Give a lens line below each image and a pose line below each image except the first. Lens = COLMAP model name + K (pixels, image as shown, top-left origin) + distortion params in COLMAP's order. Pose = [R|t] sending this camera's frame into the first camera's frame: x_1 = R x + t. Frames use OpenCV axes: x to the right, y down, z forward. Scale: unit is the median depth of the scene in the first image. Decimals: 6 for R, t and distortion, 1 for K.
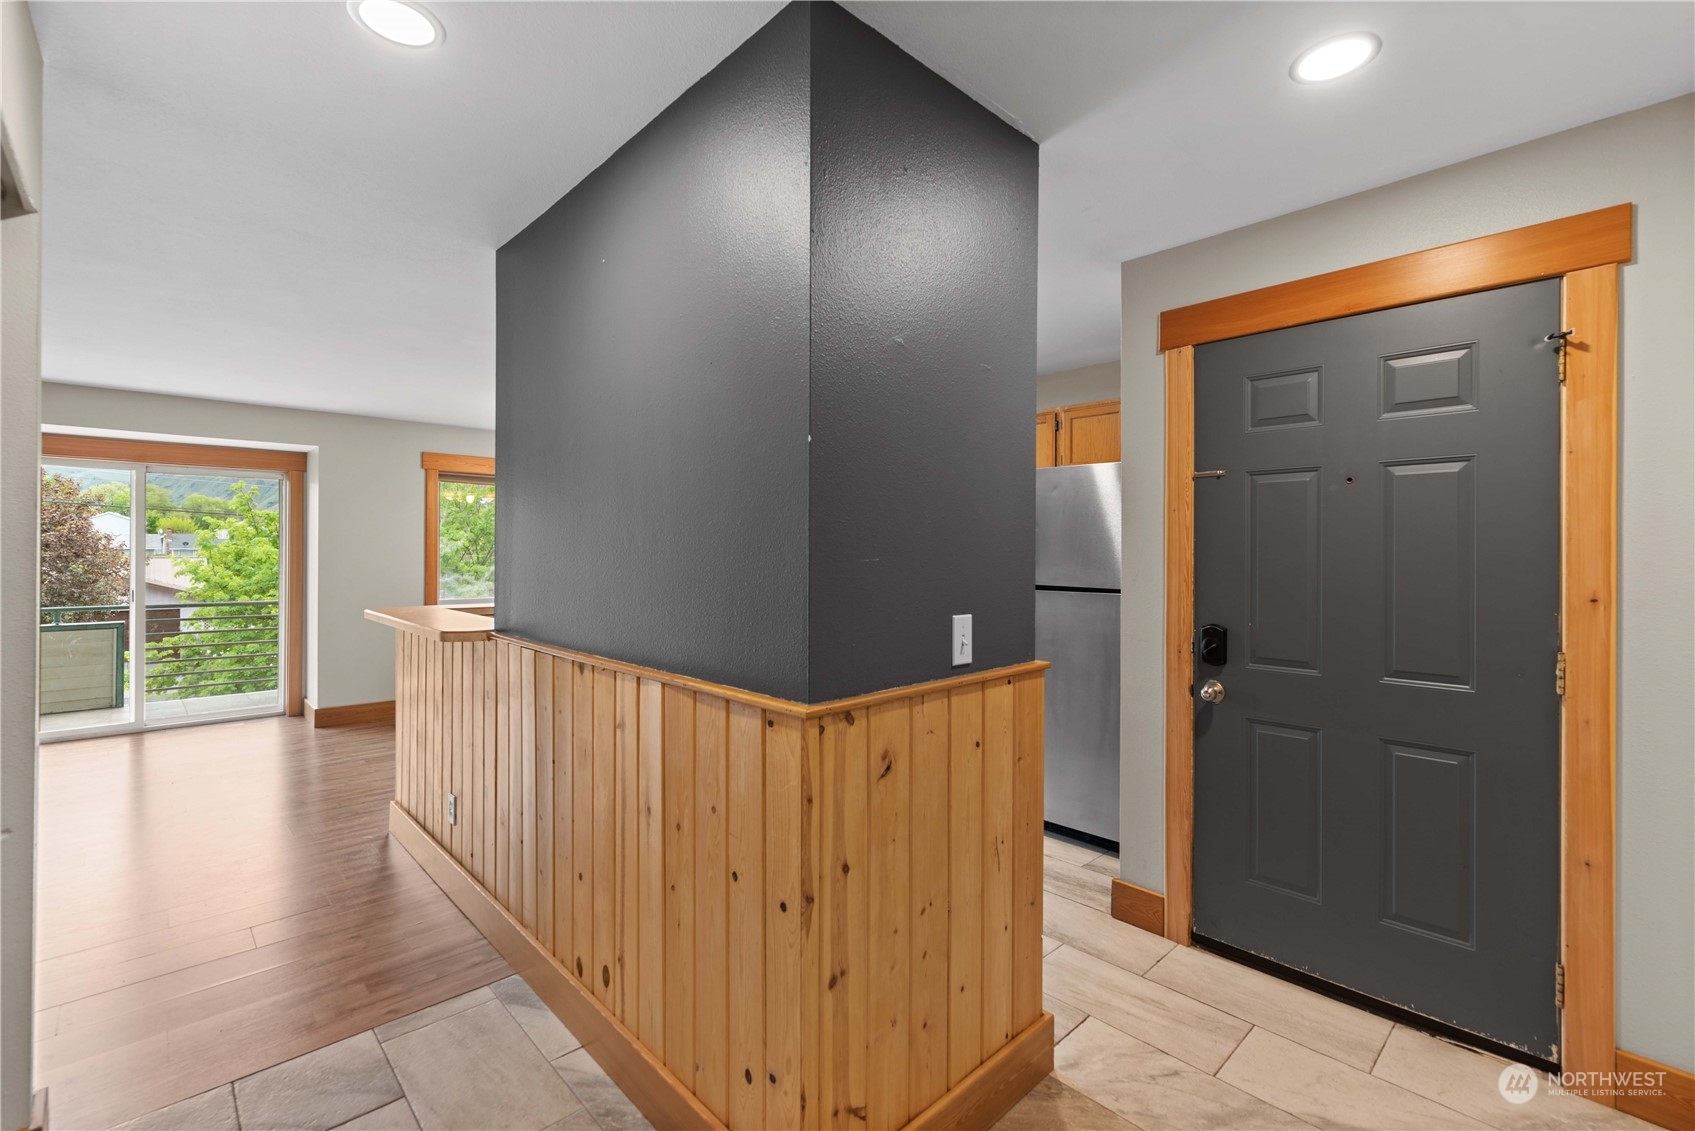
lens RADIAL K [[743.6, 0, 858.0], [0, 743.6, 555.9], [0, 0, 1]] dist [0.000908, -0.000356]
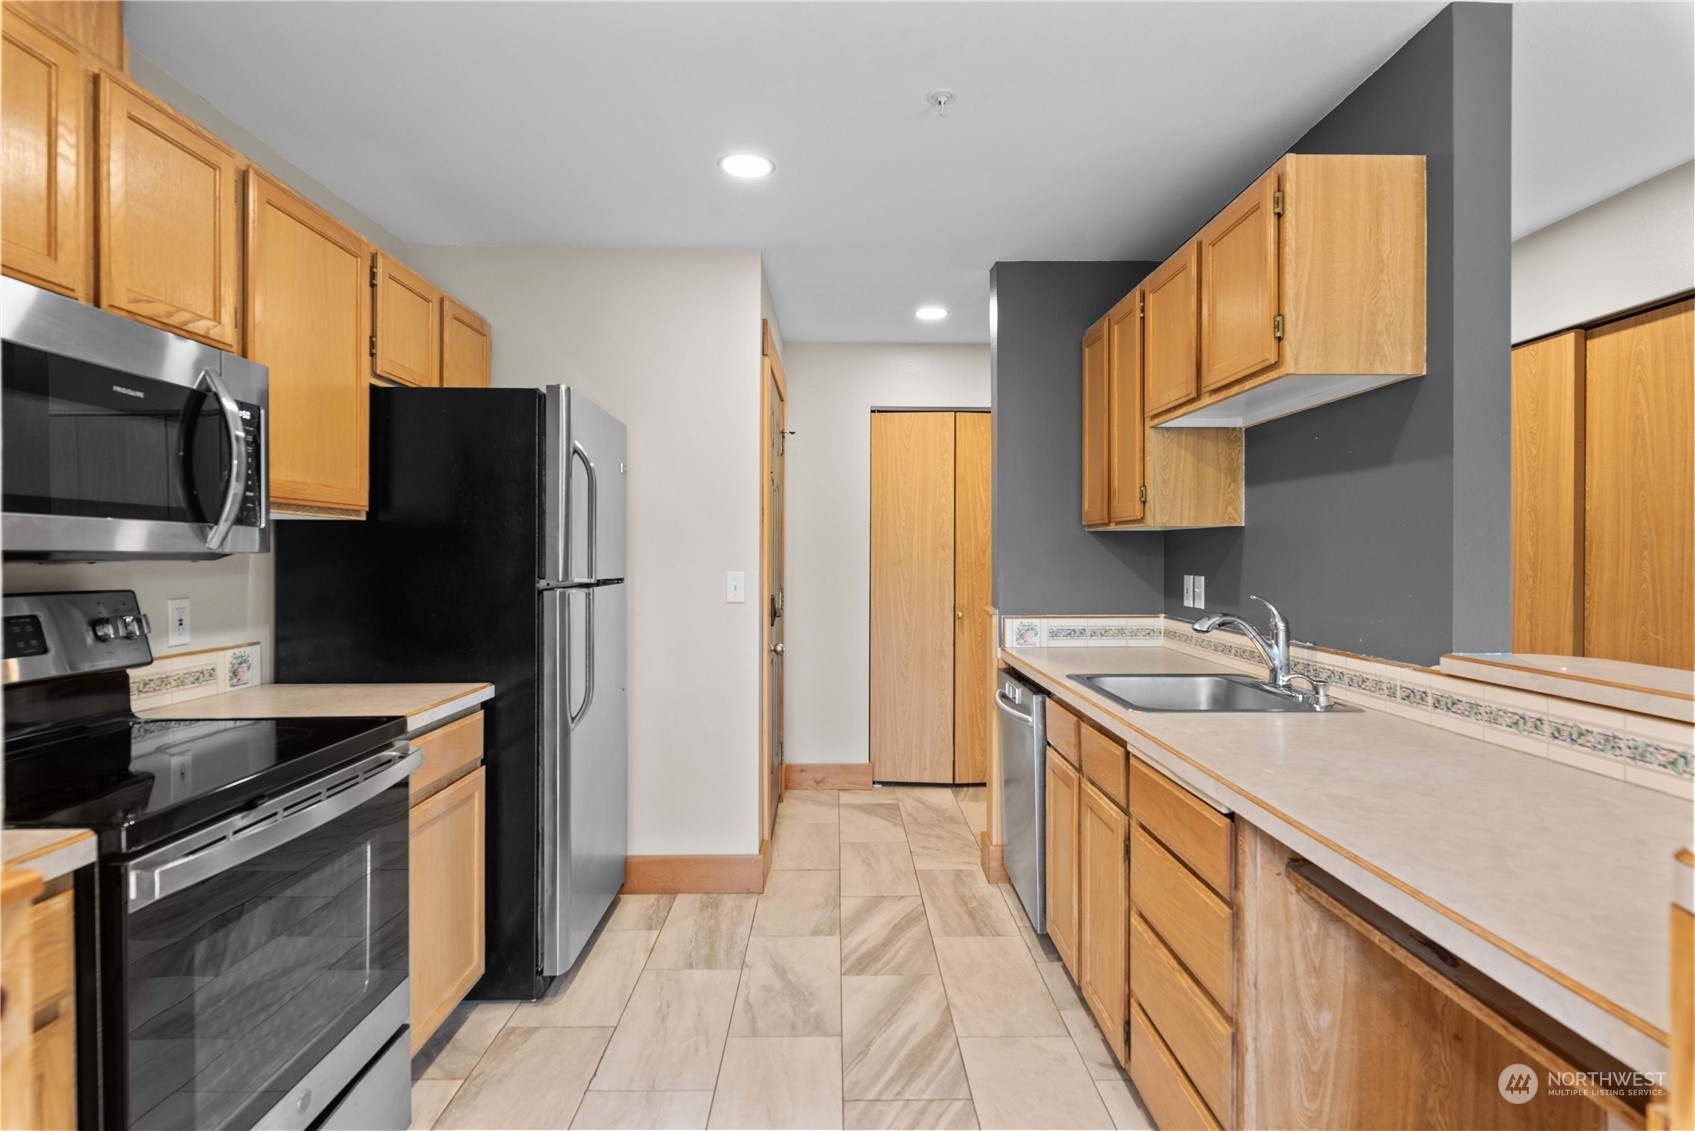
lens RADIAL K [[883.4, 0, 847.5], [0, 883.4, 565.5], [0, 0, 1]] dist [-0.003288, -0.000623]
pose [[-0.732800, -0.014198, 0.680296, -0.251636], [-0.001501, 0.999814, 0.019250, 0.006289], [-0.680443, 0.013086, -0.732684, 0.811986]]
